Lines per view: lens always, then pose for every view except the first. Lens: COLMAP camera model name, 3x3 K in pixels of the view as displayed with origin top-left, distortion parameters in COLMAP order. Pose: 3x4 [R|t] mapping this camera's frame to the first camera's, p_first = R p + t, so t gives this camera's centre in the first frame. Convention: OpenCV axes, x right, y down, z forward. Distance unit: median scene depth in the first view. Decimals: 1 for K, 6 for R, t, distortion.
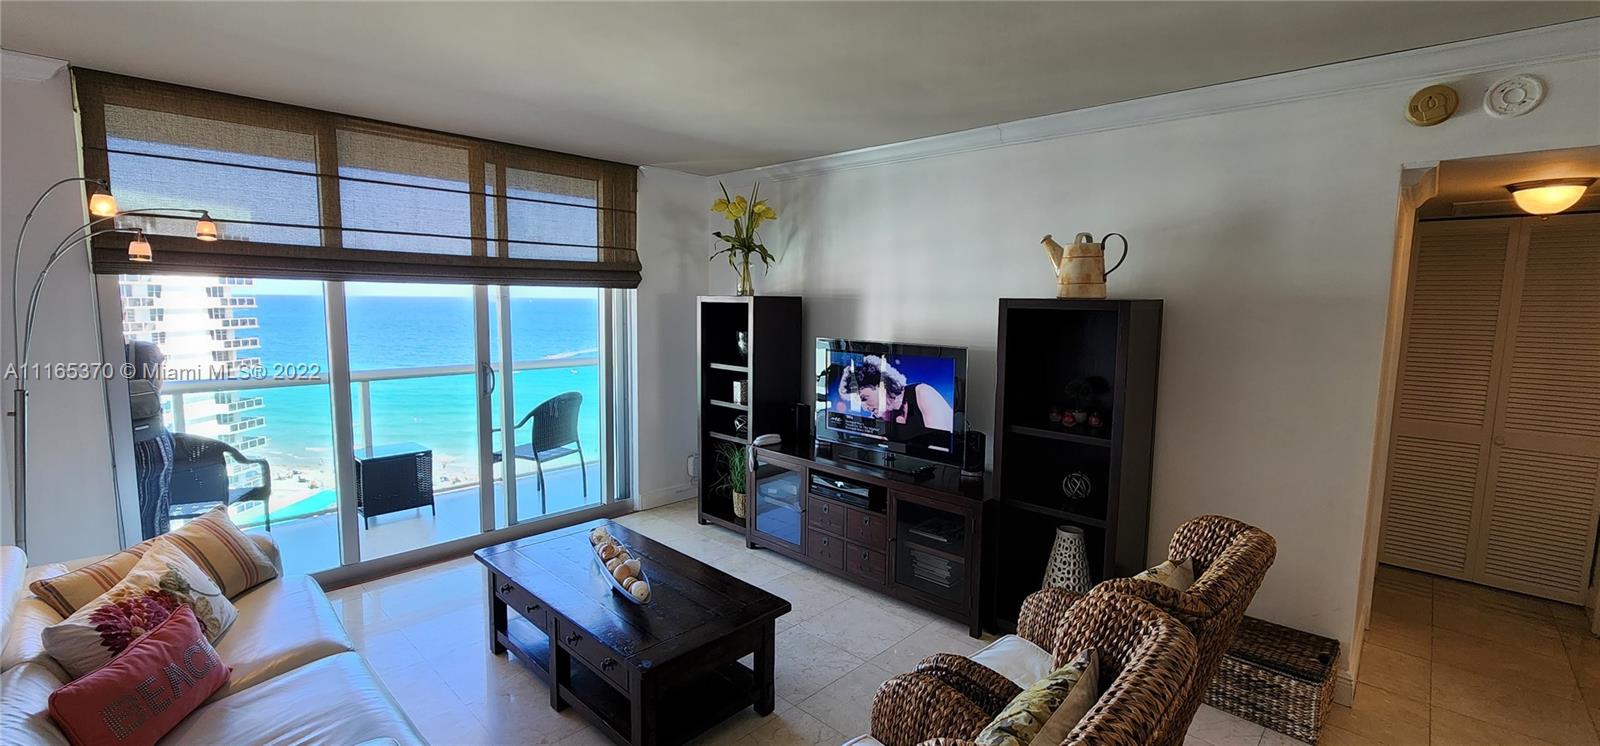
lens RADIAL K [[657.8, 0, 800.0], [0, 657.8, 373.0], [0, 0, 1]] dist [-0.000309, 0.000037]
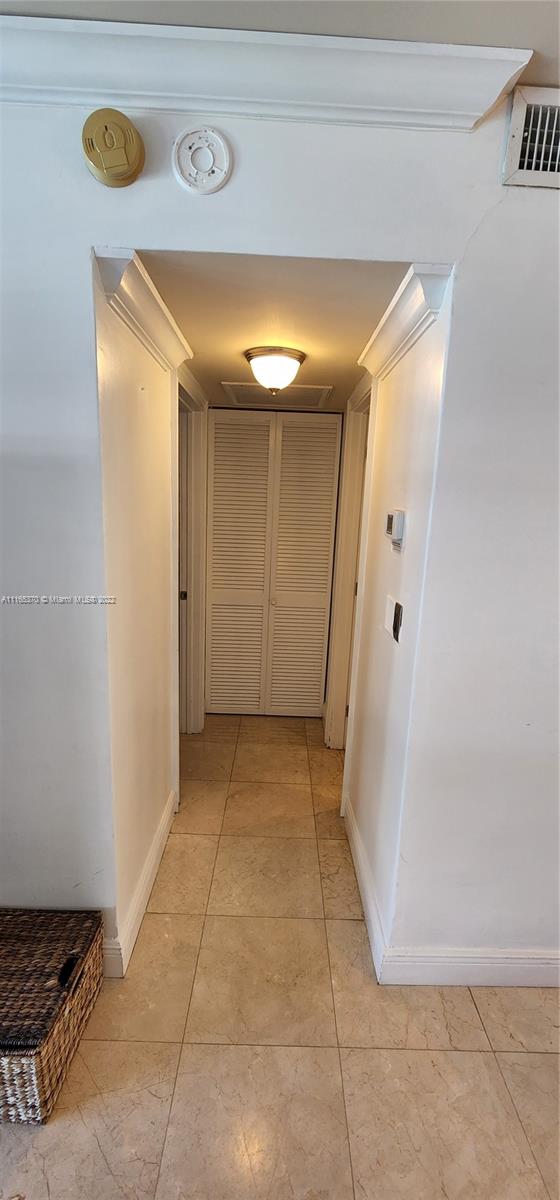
lens RADIAL K [[493.3, 0, 280.0], [0, 493.3, 600.0], [0, 0, 1]] dist [-0.000309, 0.000037]
pose [[0.721549, -0.125099, 0.680967, 0.671901], [0.044799, 0.989916, 0.134387, -0.028828], [-0.690912, -0.066460, 0.719877, 0.495493]]
